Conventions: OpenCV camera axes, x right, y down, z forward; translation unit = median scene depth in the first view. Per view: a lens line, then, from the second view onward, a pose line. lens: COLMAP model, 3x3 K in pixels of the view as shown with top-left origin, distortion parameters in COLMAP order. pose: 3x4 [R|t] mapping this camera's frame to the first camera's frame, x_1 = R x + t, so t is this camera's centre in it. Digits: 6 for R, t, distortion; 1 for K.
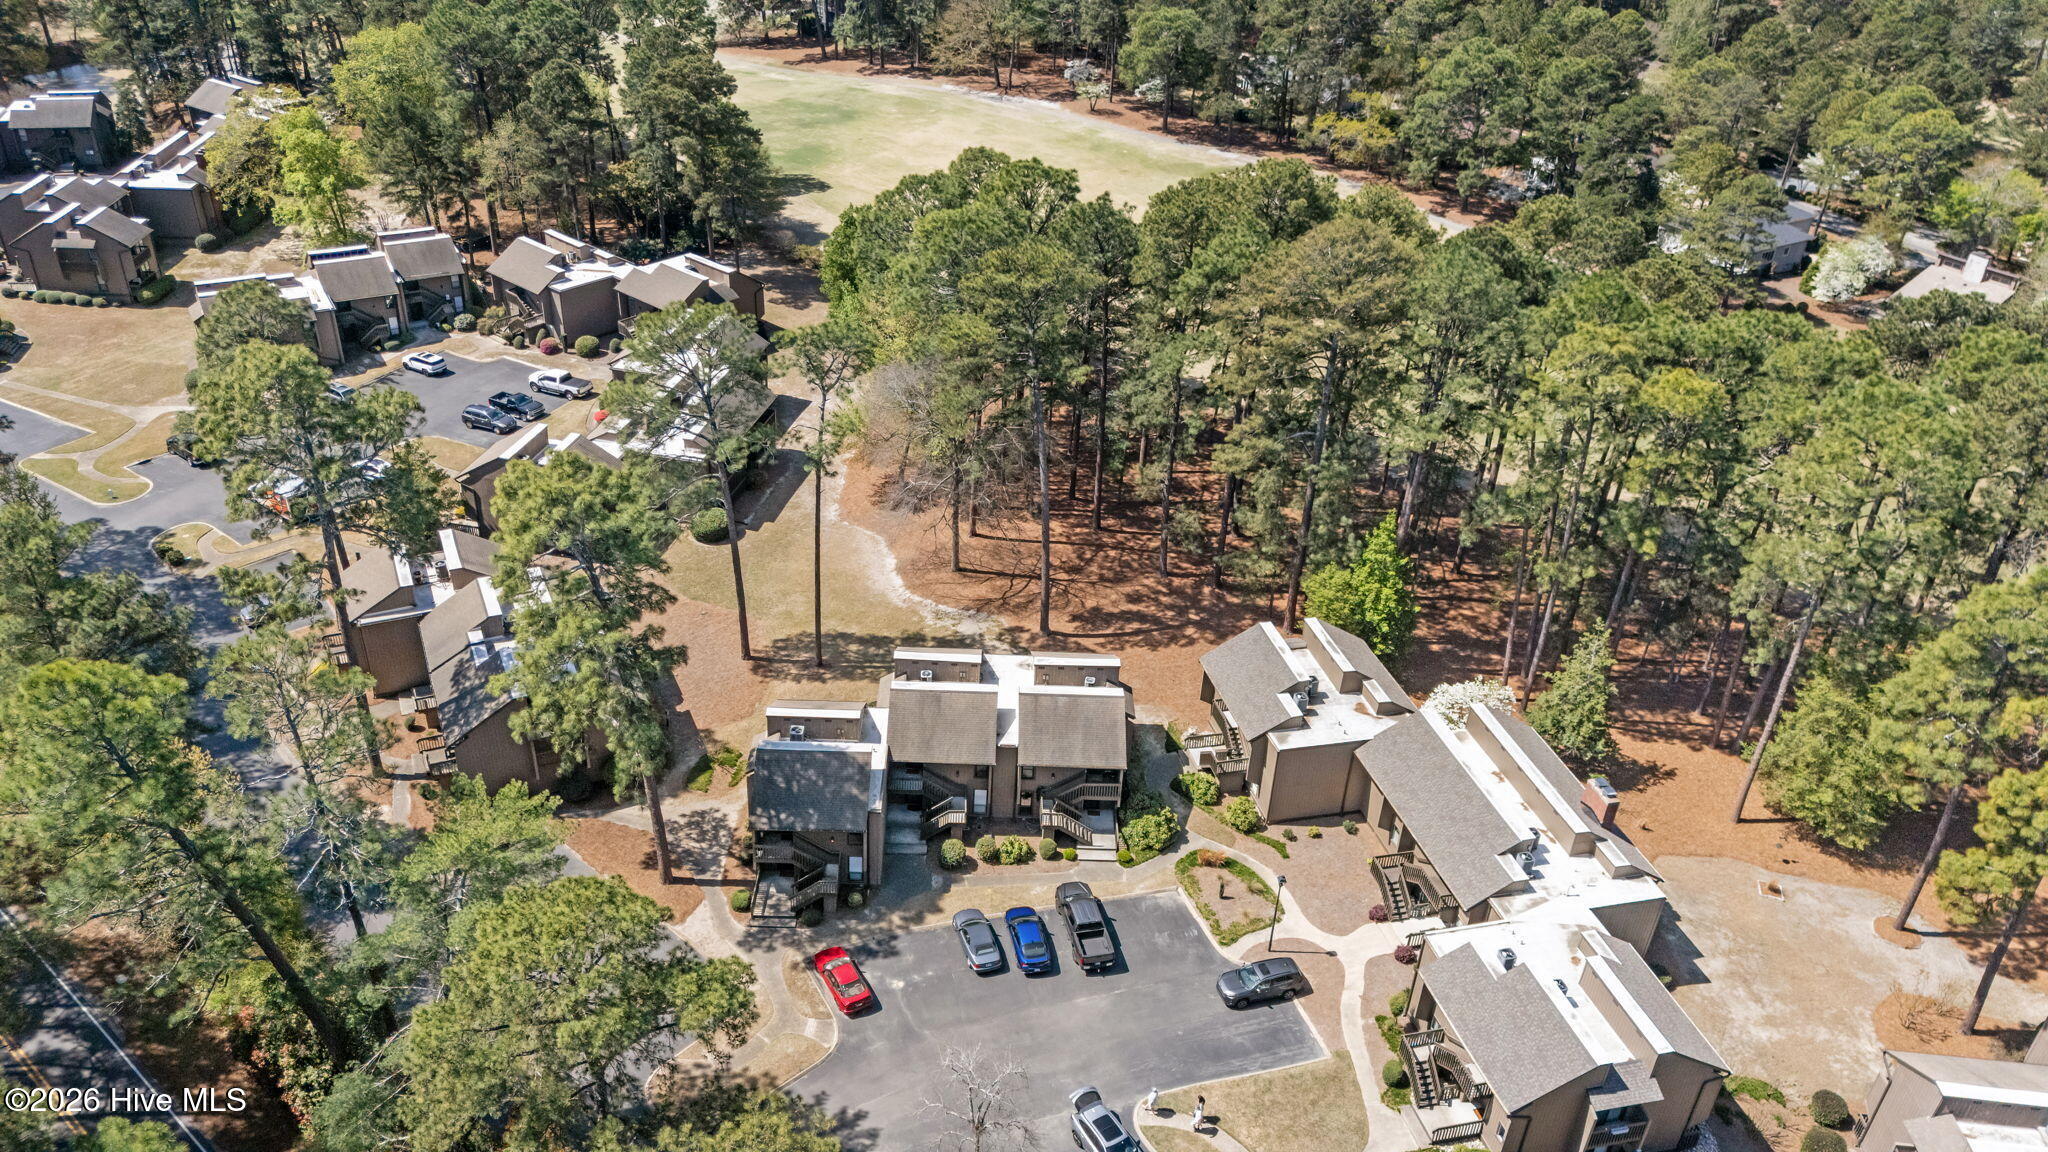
lens RADIAL K [[1614.3, 0, 1018.0], [0, 1614.3, 573.8], [0, 0, 1]] dist [0.066451, -0.086427]
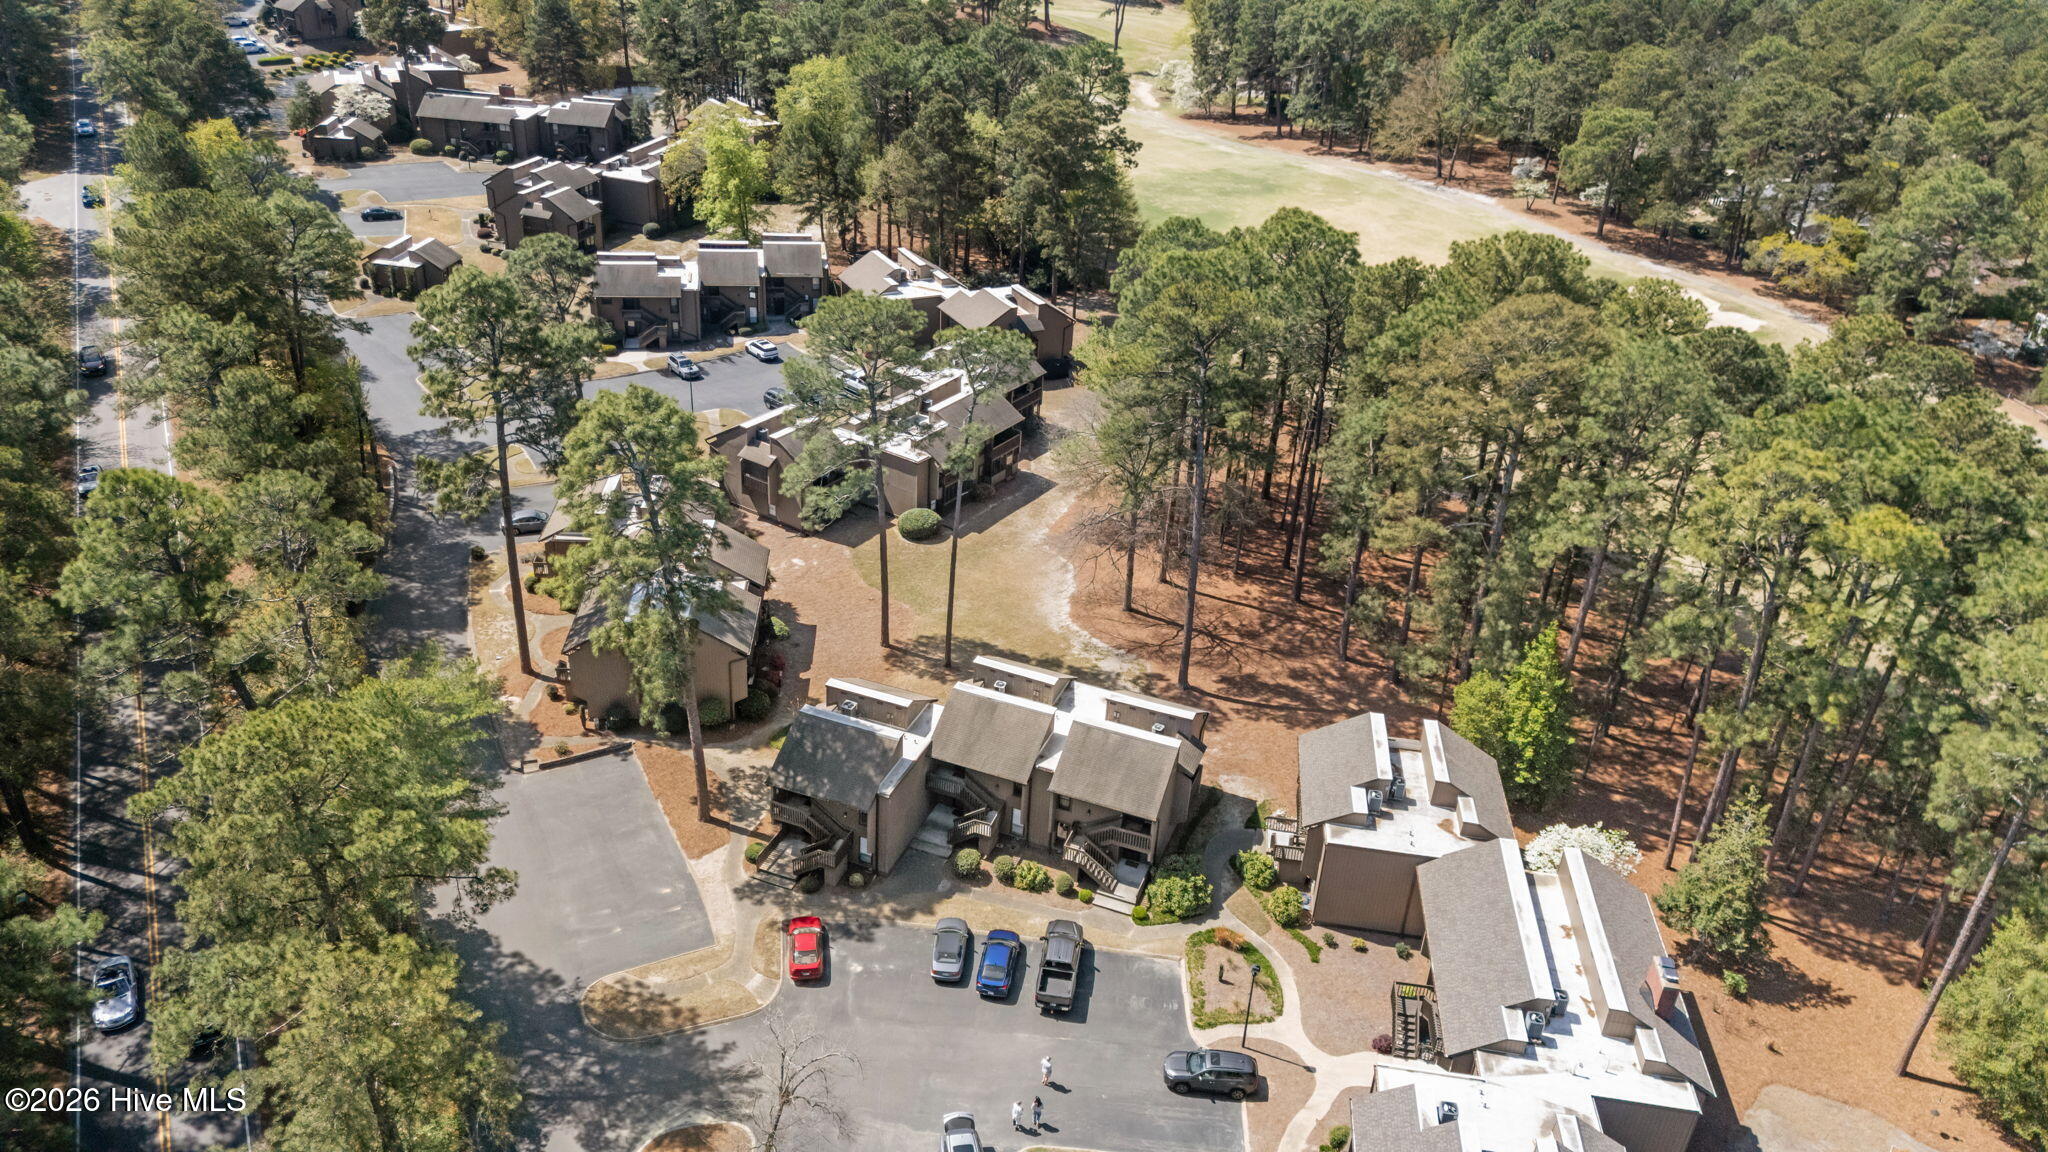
lens RADIAL K [[1614.3, 0, 1018.0], [0, 1614.3, 573.8], [0, 0, 1]] dist [0.066451, -0.086427]
pose [[0.920385, 0.181445, -0.346366, 0.266924], [-0.204070, 0.978507, -0.029672, 0.021304], [0.333538, 0.097992, 0.937630, 0.062750]]
